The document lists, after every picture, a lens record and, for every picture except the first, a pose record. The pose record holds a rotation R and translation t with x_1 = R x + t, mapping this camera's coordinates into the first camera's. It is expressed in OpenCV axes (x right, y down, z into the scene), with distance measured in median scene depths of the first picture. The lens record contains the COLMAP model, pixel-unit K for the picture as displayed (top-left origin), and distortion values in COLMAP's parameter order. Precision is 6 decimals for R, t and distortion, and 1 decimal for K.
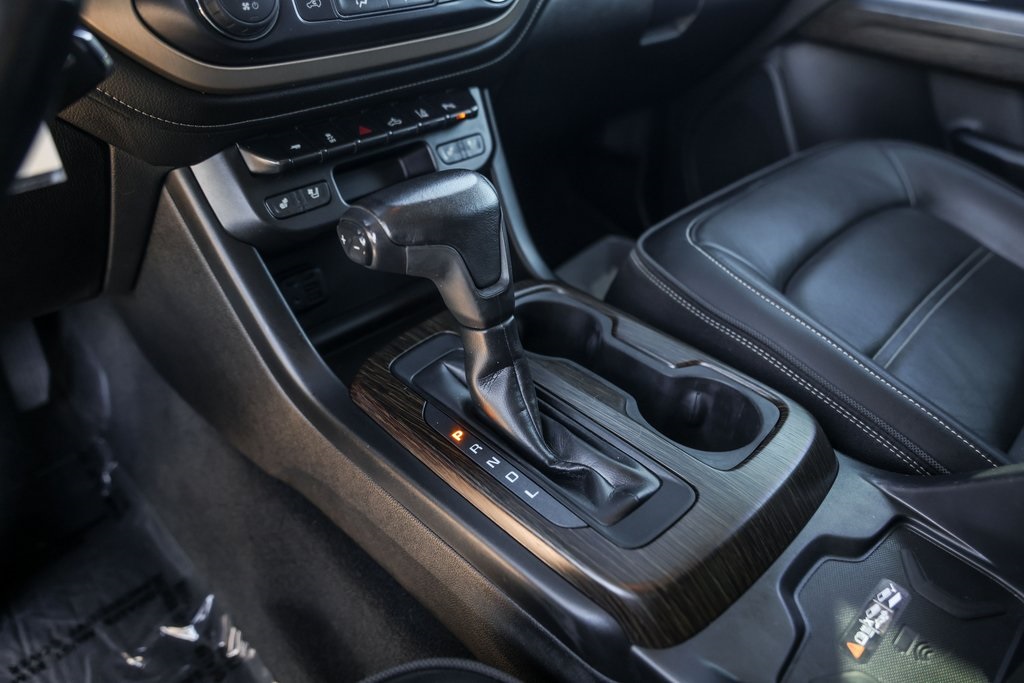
lens RADIAL K [[660.0, 0, 511.8], [0, 660.0, 343.3], [0, 0, 1]] dist [-0.017901, 0.002865]
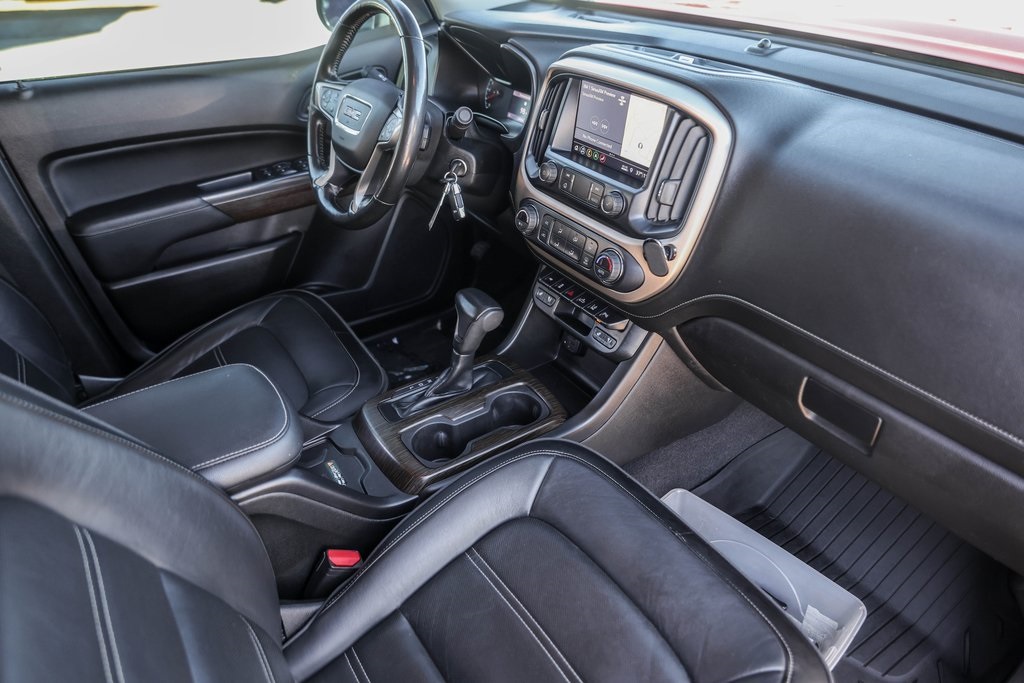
lens RADIAL K [[679.8, 0, 509.5], [0, 679.8, 339.4], [0, 0, 1]] dist [-0.018362, 0.002639]
pose [[-0.170391, 0.542973, -0.822282, 1.743233], [-0.573068, 0.624245, 0.530954, -1.315814], [0.801599, 0.561693, 0.204795, 0.481366]]
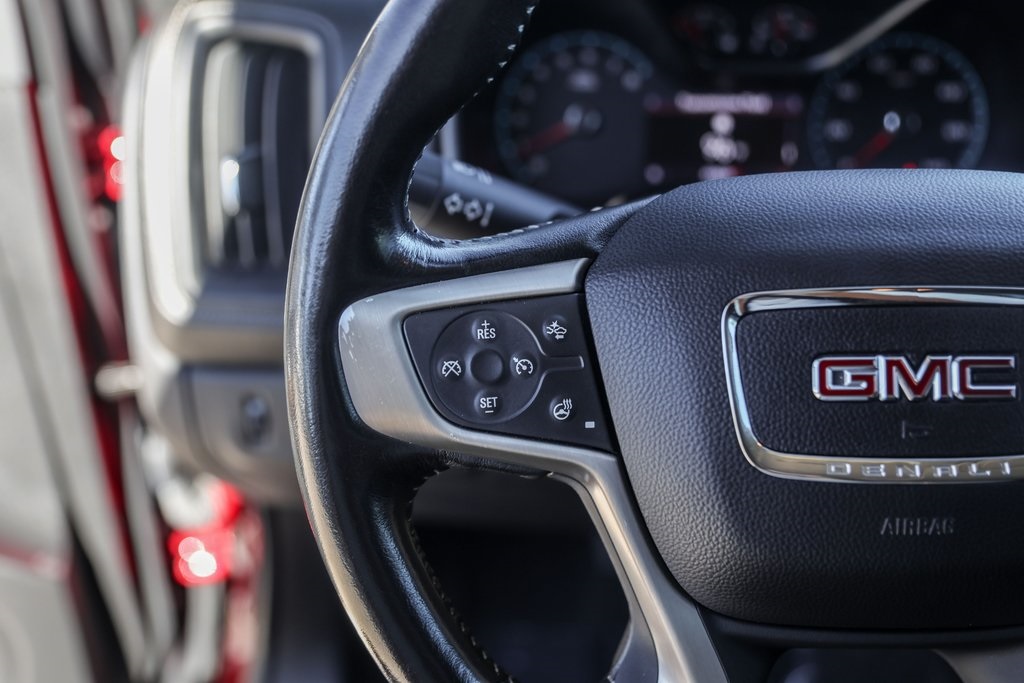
lens RADIAL K [[1018.2, 0, 510.6], [0, 1018.2, 344.7], [0, 0, 1]] dist [-0.002688, 0.008369]
pose [[0.681577, 0.364092, -0.634736, -0.303184], [-0.422986, 0.903855, 0.064260, -0.199004], [0.597106, 0.224686, 0.770053, -0.551661]]
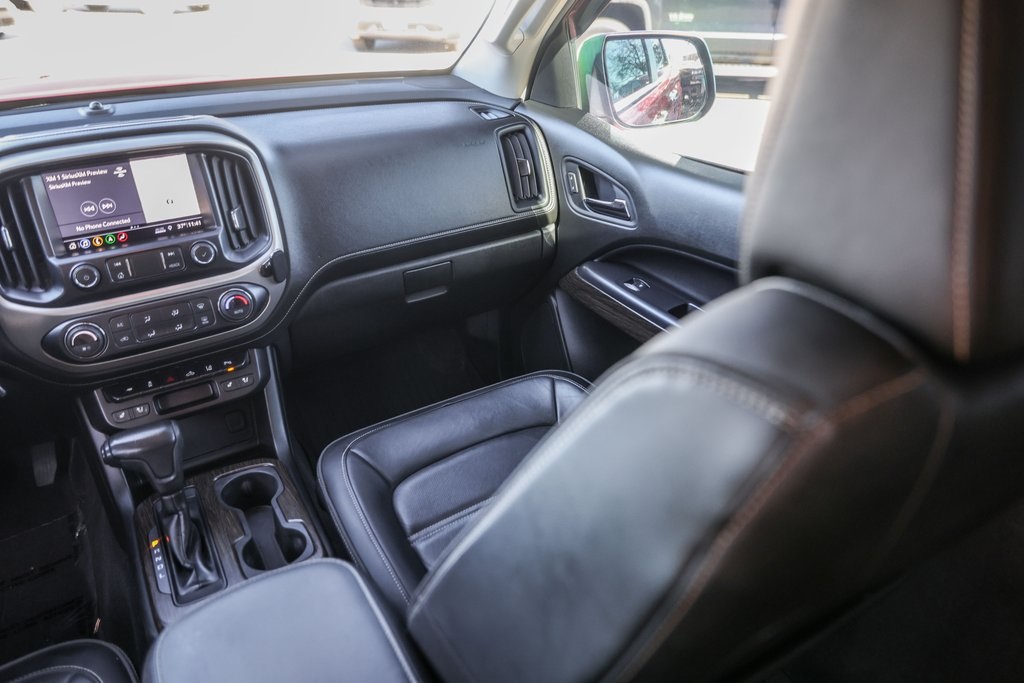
lens RADIAL K [[681.0, 0, 514.7], [0, 681.0, 339.2], [0, 0, 1]] dist [-0.020904, 0.005536]
pose [[0.978139, 0.085742, -0.189455, 1.196747], [-0.107556, 0.988314, -0.108019, -0.340700], [0.177979, 0.126034, 0.975930, -0.847880]]
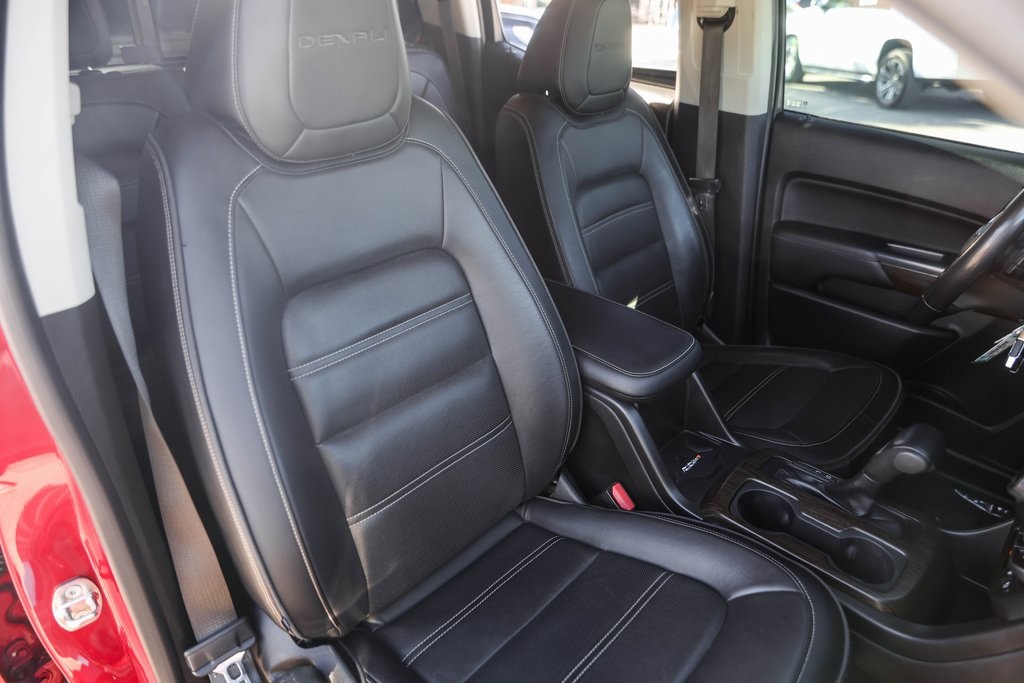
lens RADIAL K [[681.0, 0, 514.7], [0, 681.0, 339.2], [0, 0, 1]] dist [-0.020904, 0.005536]
pose [[-0.996978, 0.009989, -0.077044, 1.177162], [-0.065452, 0.426238, 0.902240, -1.899447], [0.041851, 0.904556, -0.424296, 1.254009]]
